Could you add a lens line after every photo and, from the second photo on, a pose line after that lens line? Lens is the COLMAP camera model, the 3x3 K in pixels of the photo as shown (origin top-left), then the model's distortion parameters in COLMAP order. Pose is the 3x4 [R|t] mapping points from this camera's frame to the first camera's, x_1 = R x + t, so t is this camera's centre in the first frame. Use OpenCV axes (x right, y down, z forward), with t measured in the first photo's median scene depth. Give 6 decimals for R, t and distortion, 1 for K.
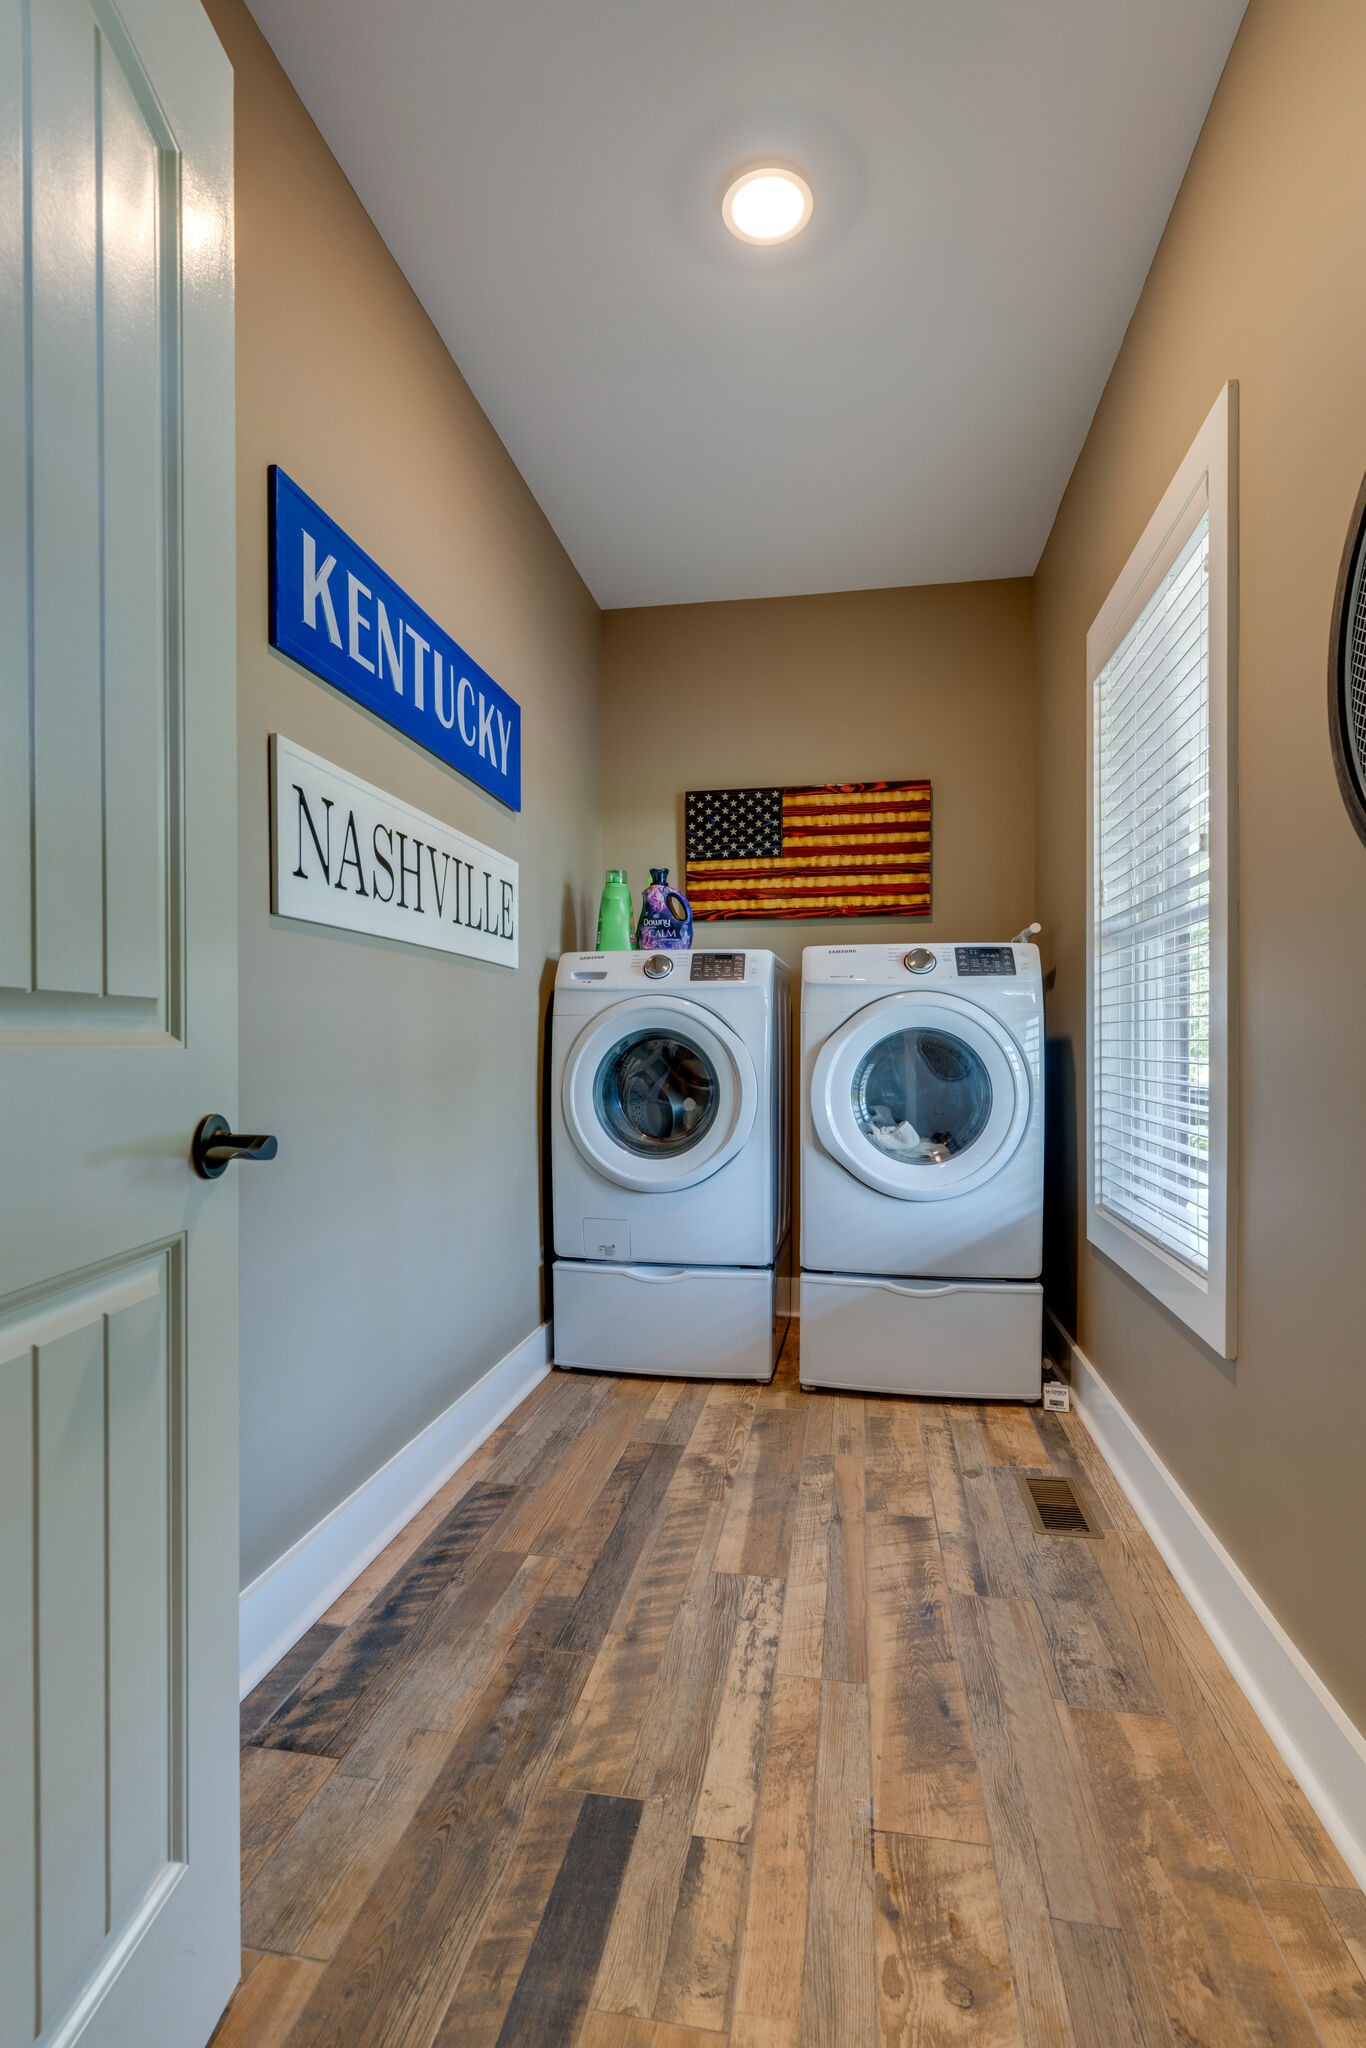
lens RADIAL K [[970.0, 0, 681.3], [0, 970.0, 1036.5], [0, 0, 1]] dist [-0.003693, -0.000062]
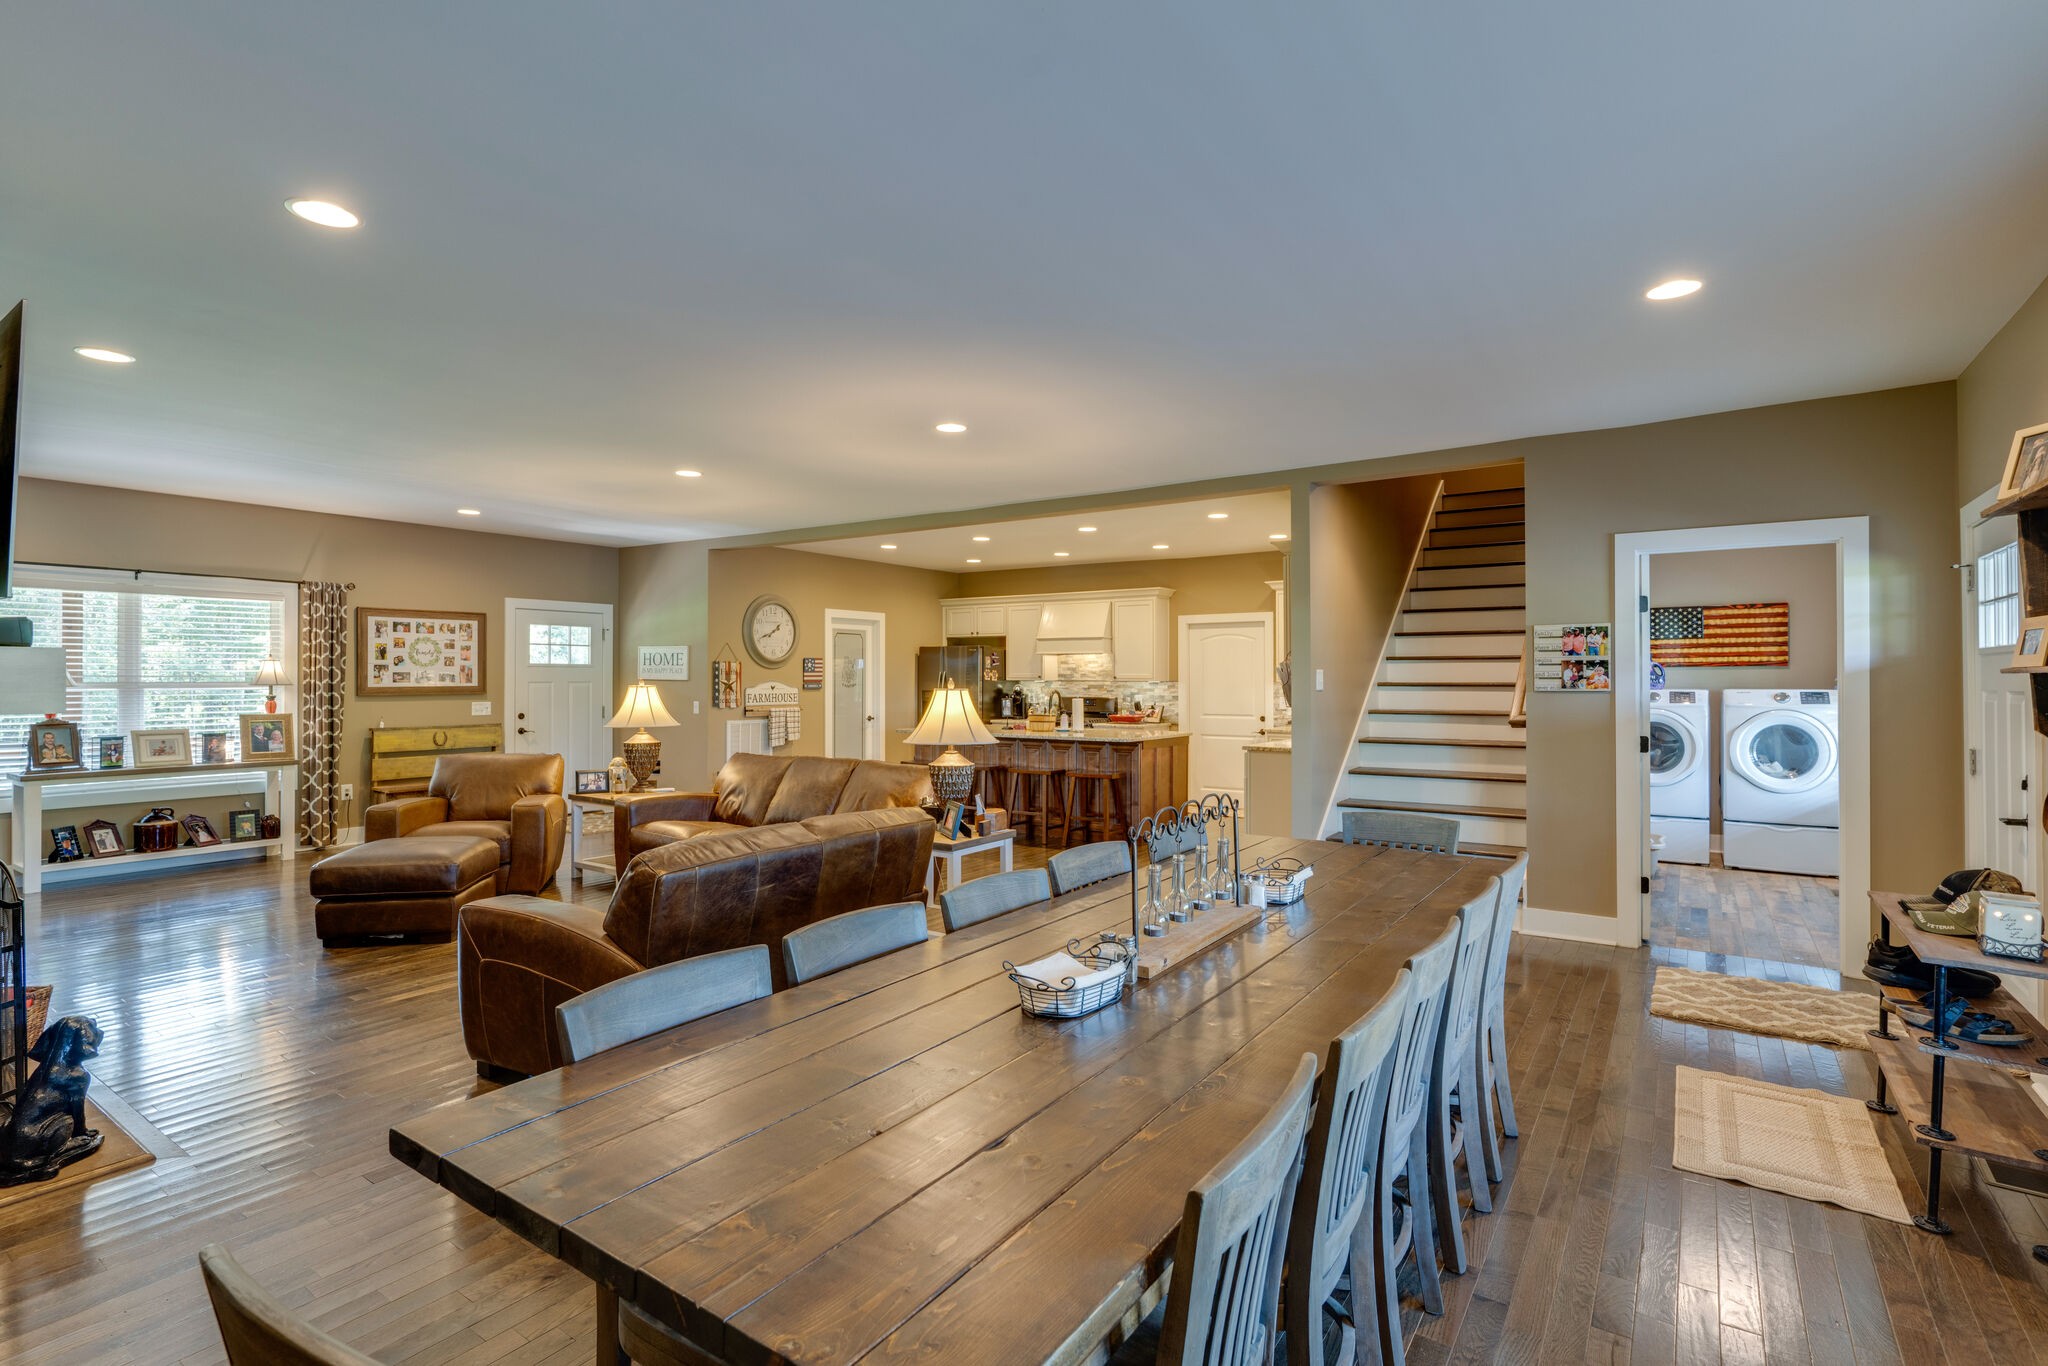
lens RADIAL K [[970.0, 0, 1016.5], [0, 970.0, 672.4], [0, 0, 1]] dist [-0.003693, -0.000062]
pose [[0.909514, -0.003531, -0.415657, -0.397408], [0.000609, 0.999974, -0.007163, -0.097437], [0.415672, 0.006262, 0.909493, -1.619513]]
